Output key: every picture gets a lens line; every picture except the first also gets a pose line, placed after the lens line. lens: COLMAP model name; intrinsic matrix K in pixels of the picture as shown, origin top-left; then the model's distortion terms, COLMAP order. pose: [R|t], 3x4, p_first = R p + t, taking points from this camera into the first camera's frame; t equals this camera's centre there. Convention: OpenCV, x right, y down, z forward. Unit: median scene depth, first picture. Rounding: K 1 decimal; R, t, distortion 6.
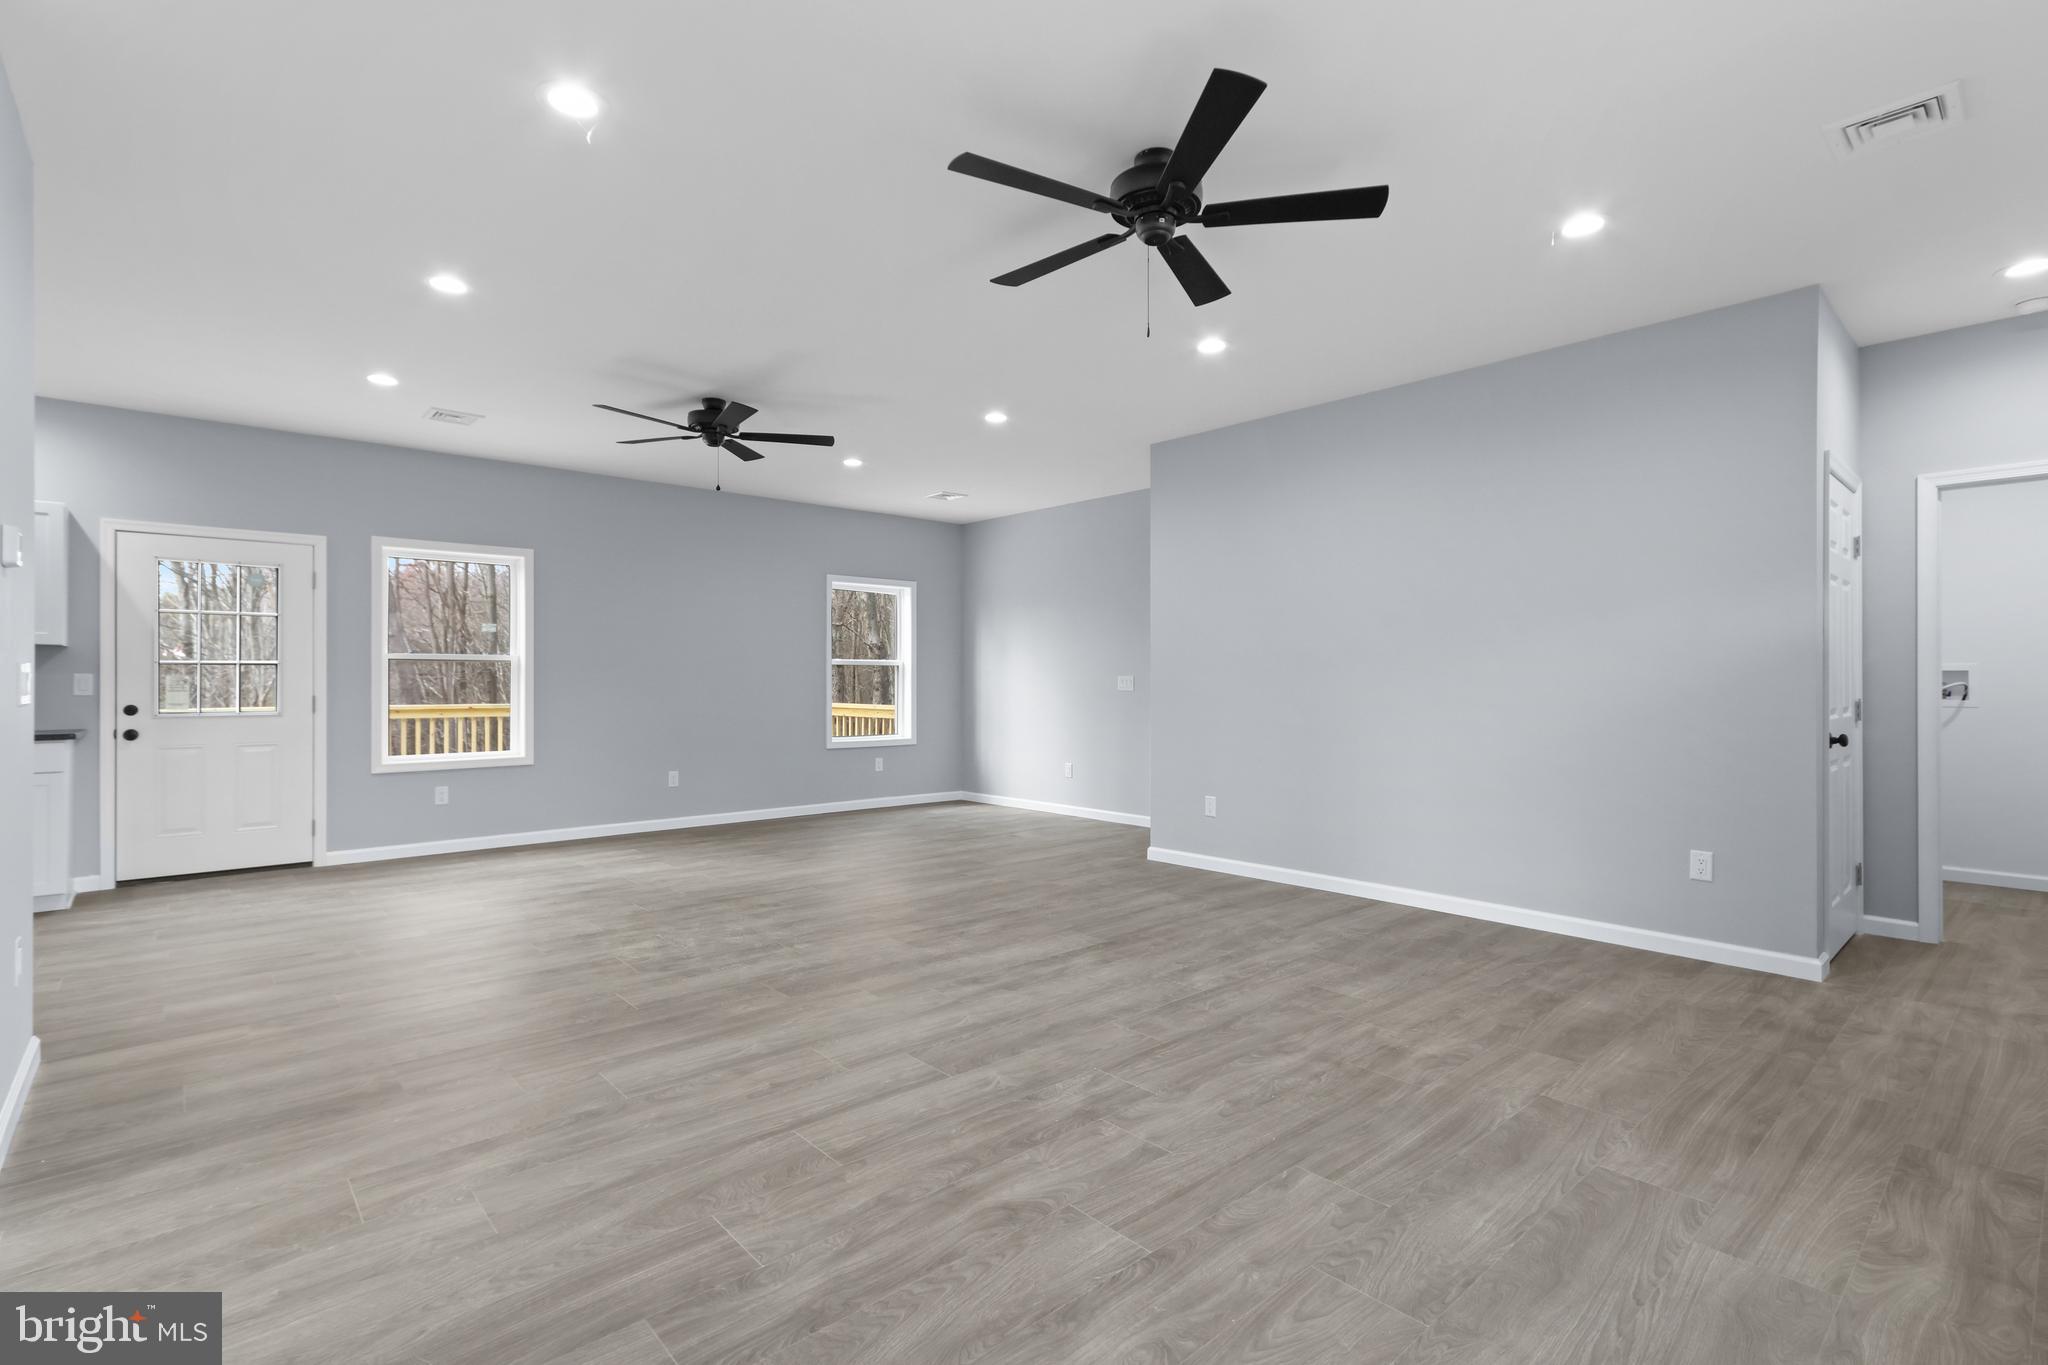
lens RADIAL K [[946.9, 0, 1029.9], [0, 946.9, 687.5], [0, 0, 1]] dist [-0.006885, 0.004887]
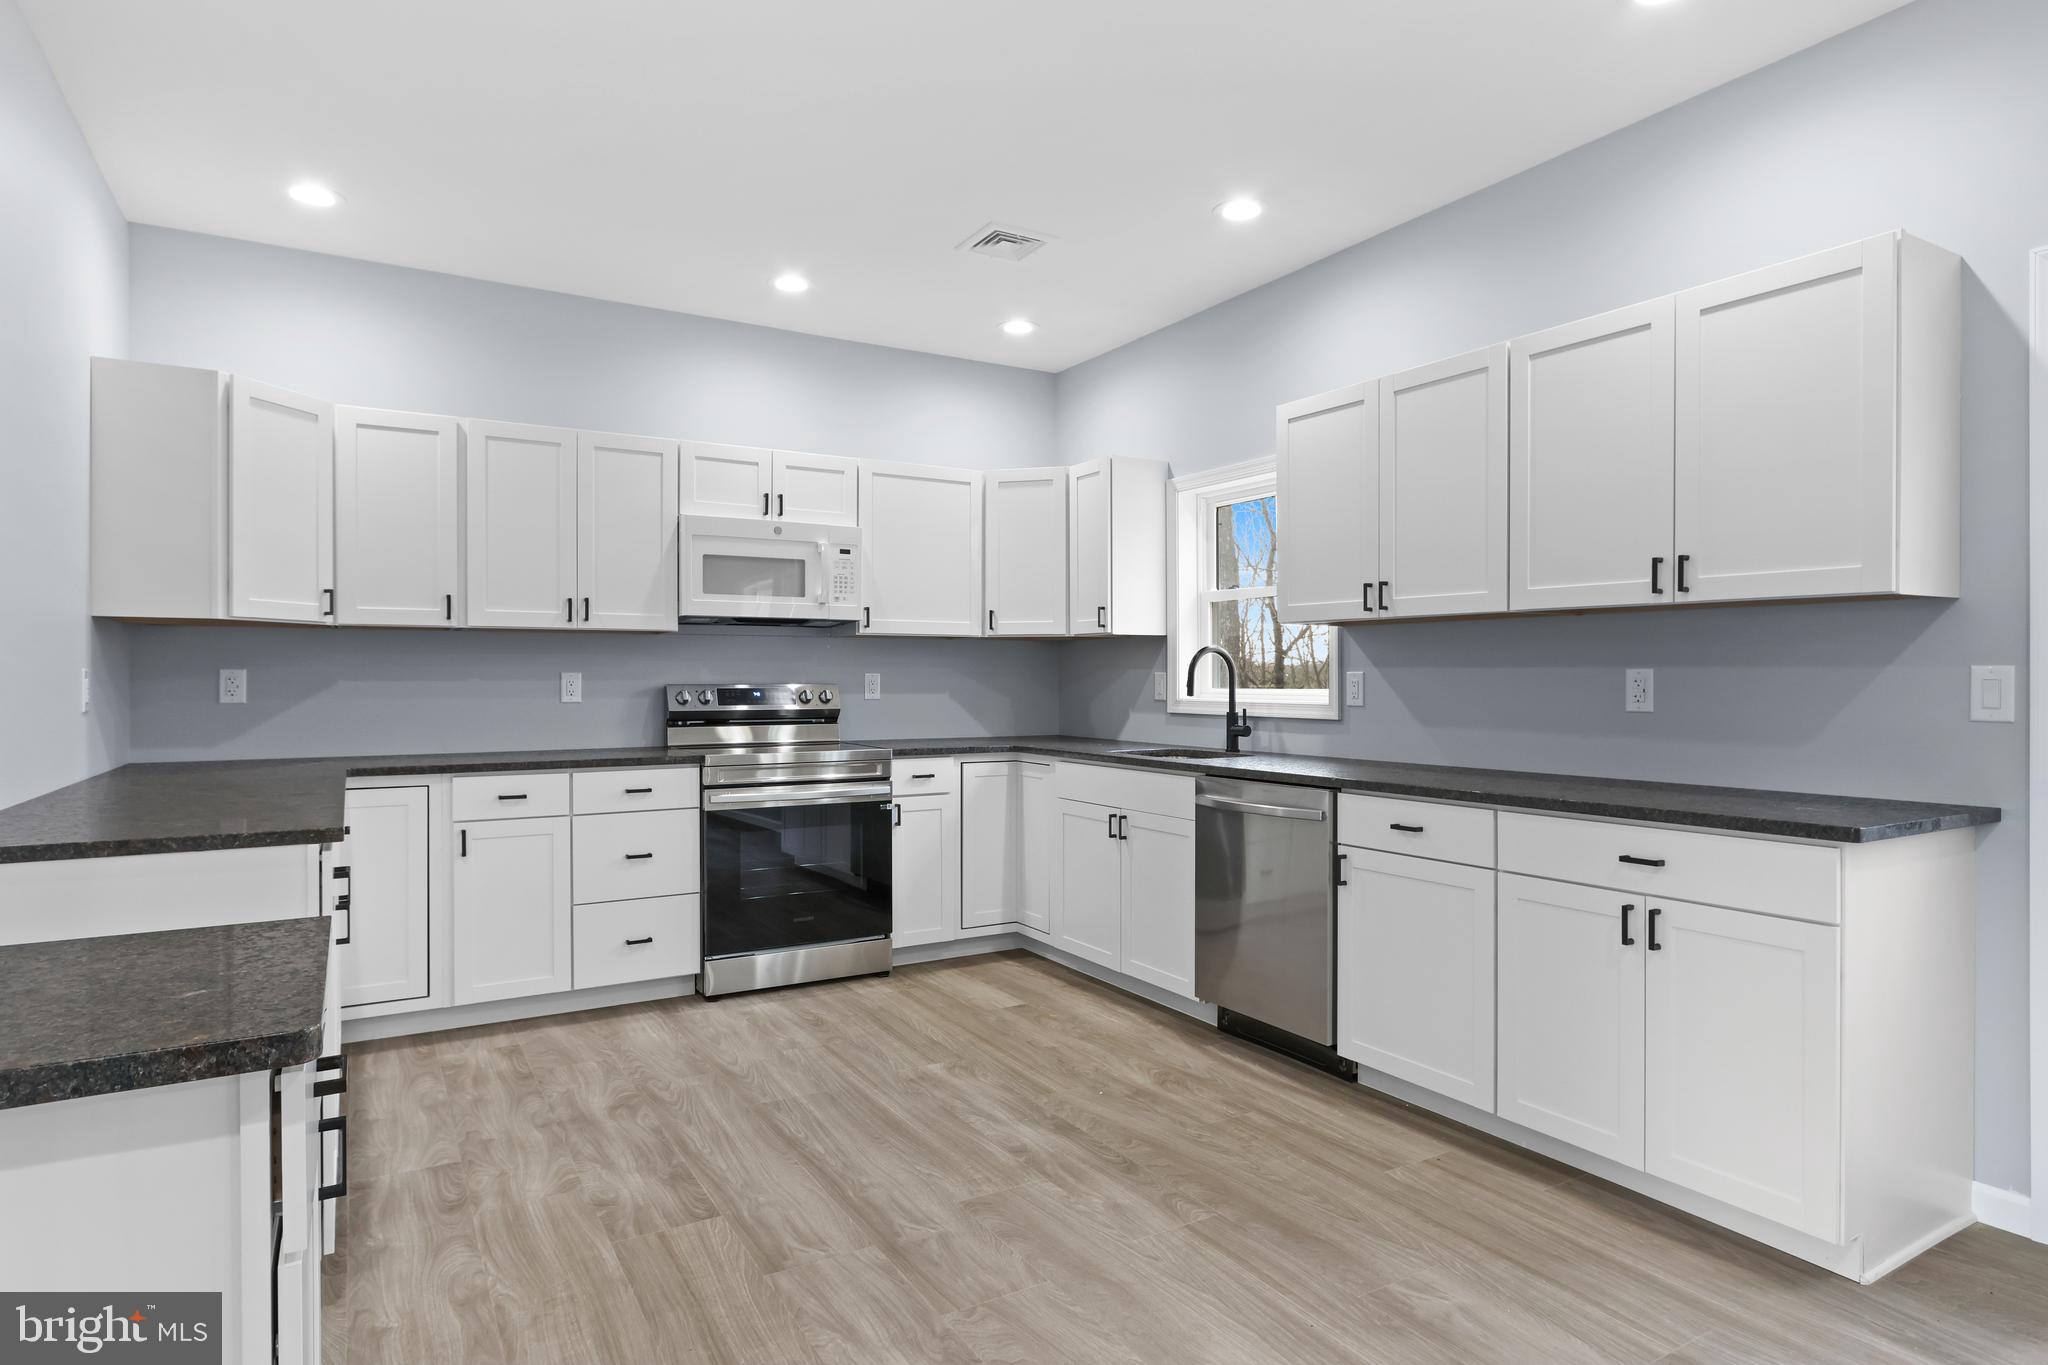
lens RADIAL K [[1104.9, 0, 1008.1], [0, 1104.9, 683.0], [0, 0, 1]] dist [-0.010302, 0.003641]
pose [[-0.209614, 0.006011, -0.977766, -0.835838], [-0.005522, 0.999958, 0.007331, -0.014106], [0.977769, 0.006936, -0.209572, 1.226676]]
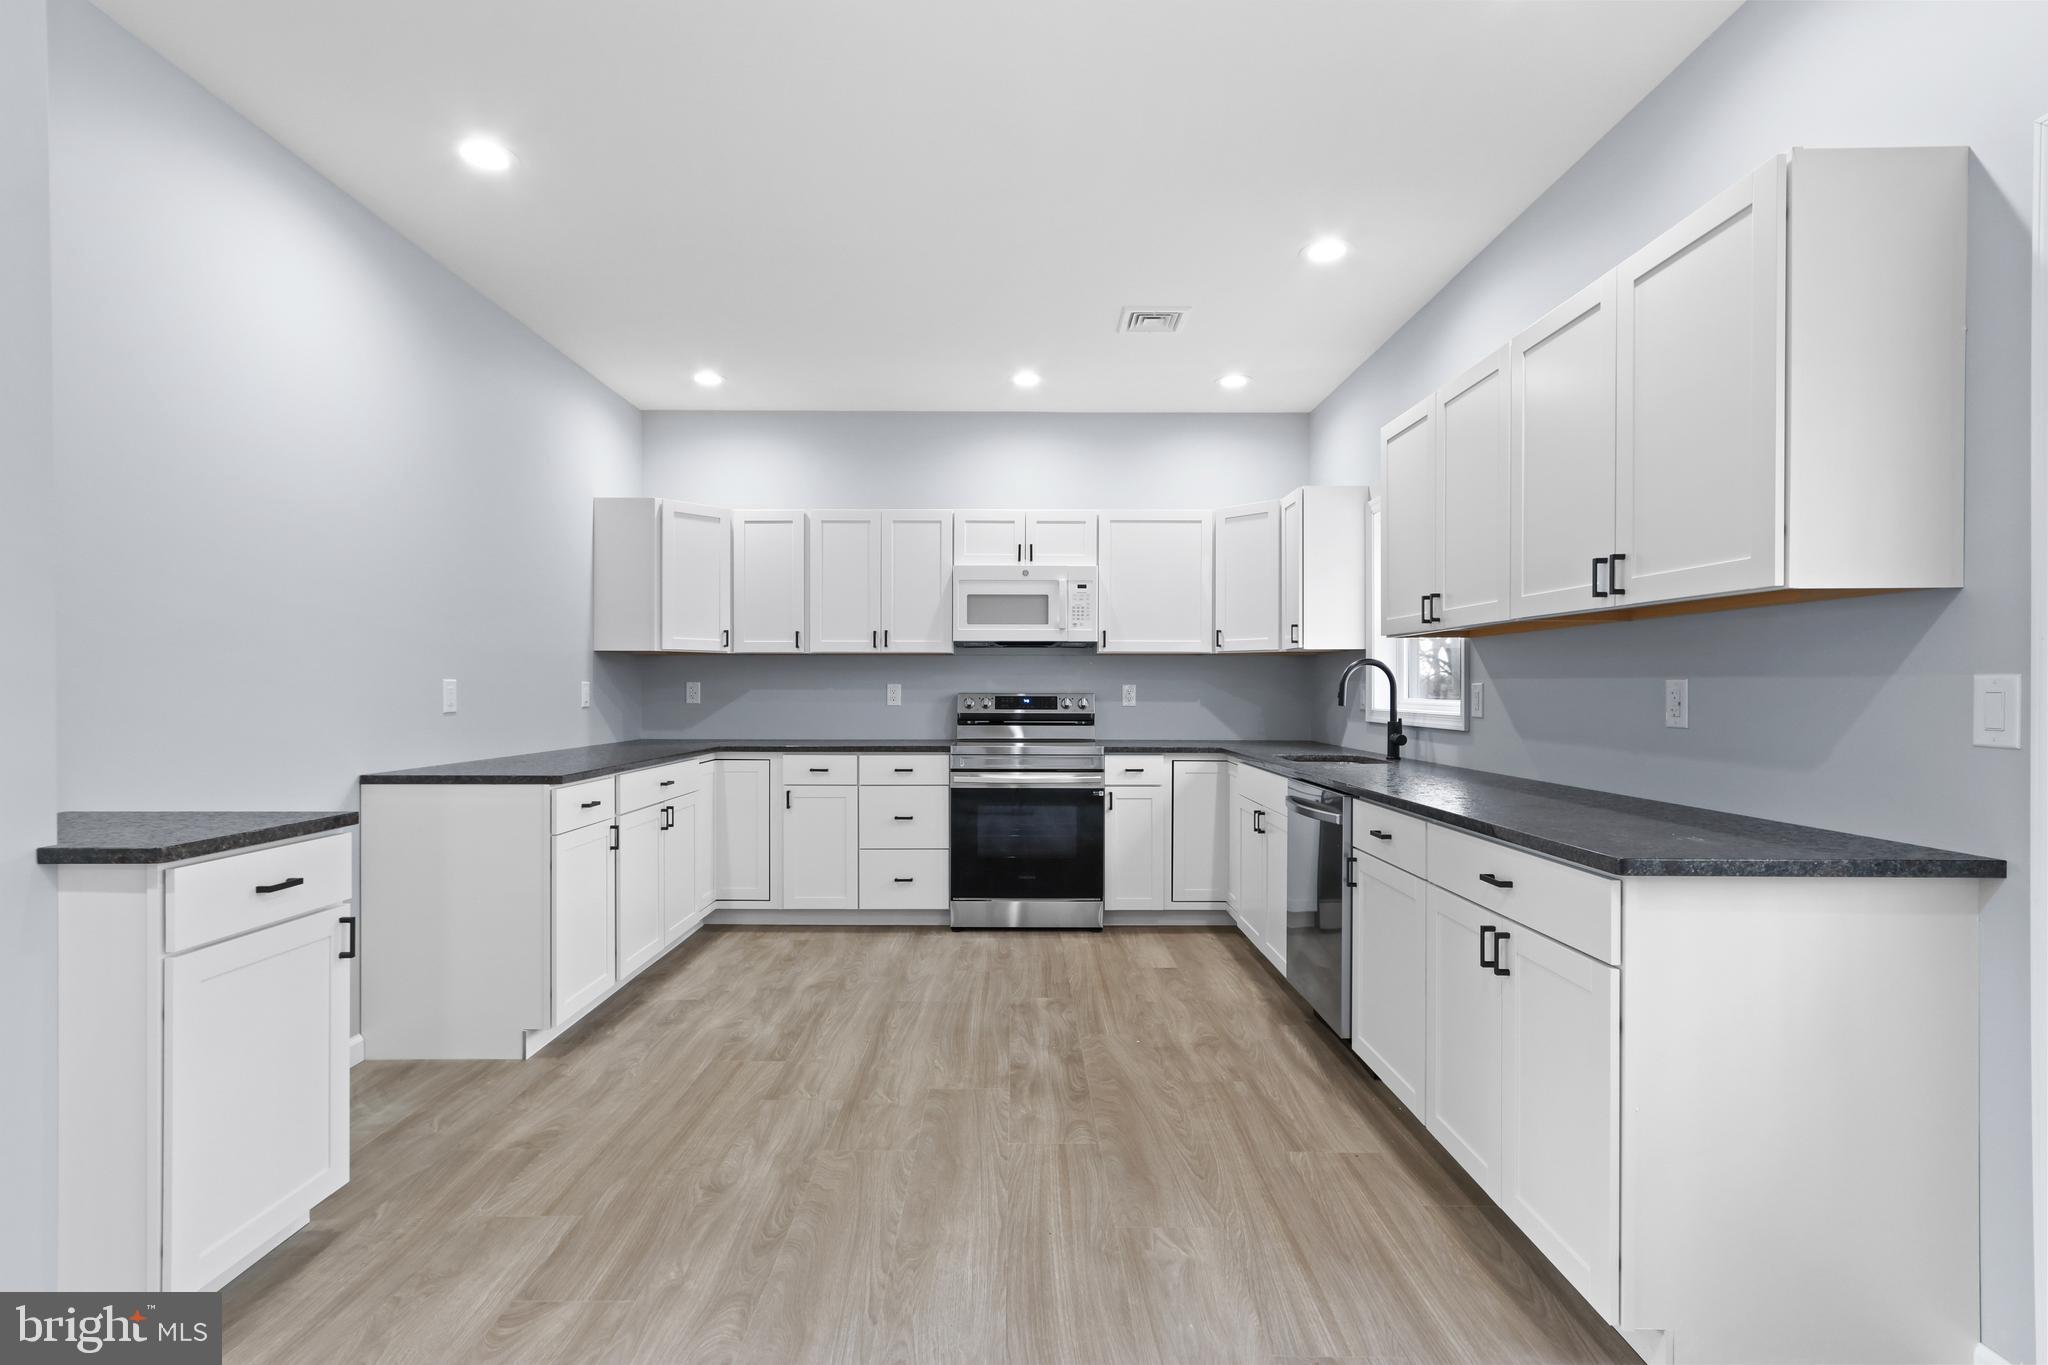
lens RADIAL K [[946.9, 0, 1013.0], [0, 946.9, 694.7], [0, 0, 1]] dist [-0.006885, 0.004887]
pose [[-0.672284, 0.005278, -0.740274, -0.999958], [-0.005289, 0.999915, 0.011932, -0.016483], [0.740274, 0.011937, -0.672199, 1.688894]]
